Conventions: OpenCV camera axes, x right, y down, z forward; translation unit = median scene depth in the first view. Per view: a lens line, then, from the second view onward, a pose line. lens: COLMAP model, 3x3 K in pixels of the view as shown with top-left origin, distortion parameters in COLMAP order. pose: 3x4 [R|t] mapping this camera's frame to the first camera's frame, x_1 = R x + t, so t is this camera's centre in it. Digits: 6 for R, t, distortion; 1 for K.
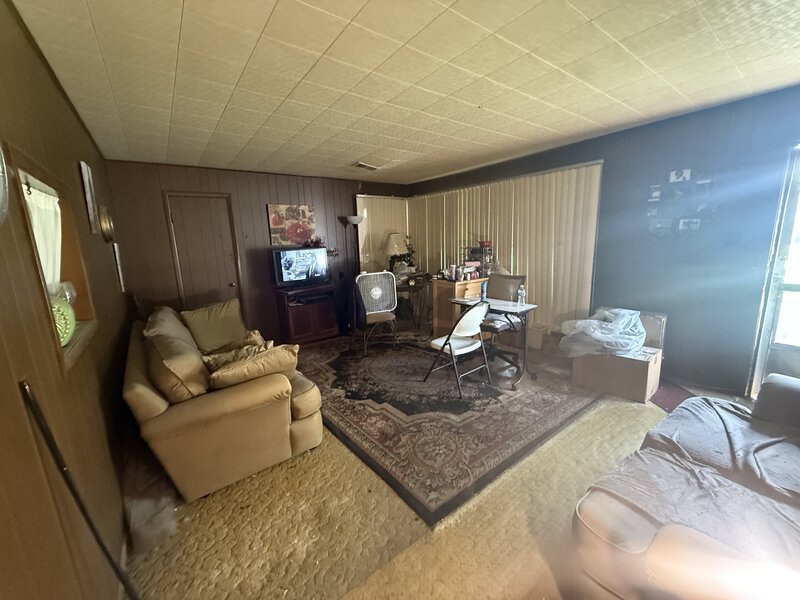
lens RADIAL K [[319.6, 0, 400.2], [0, 319.6, 295.7], [0, 0, 1]] dist [0.001541, 0.000061]
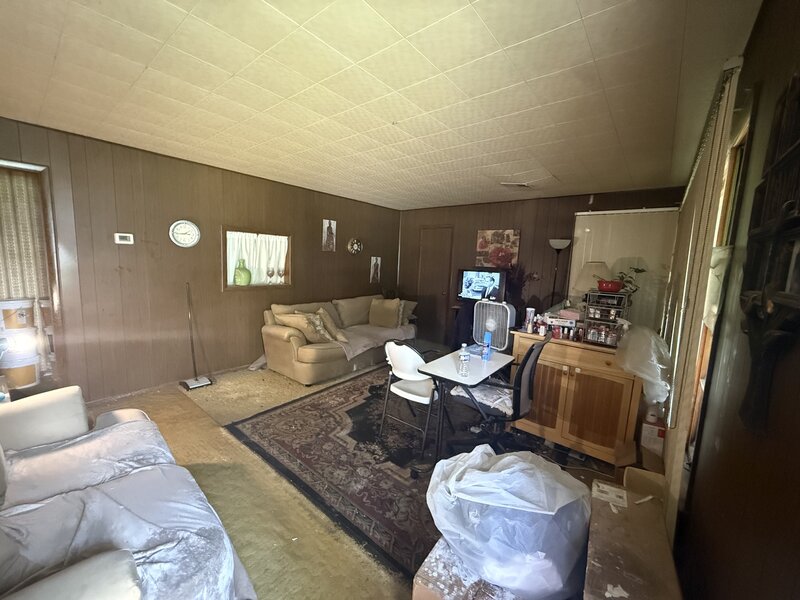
lens RADIAL K [[319.6, 0, 399.9], [0, 319.6, 302.1], [0, 0, 1]] dist [0.001541, 0.000061]
pose [[0.236075, 0.170399, -0.956678, 1.031425], [-0.219228, 0.968463, 0.118400, -0.176010], [0.946683, 0.181779, 0.265986, 0.747673]]
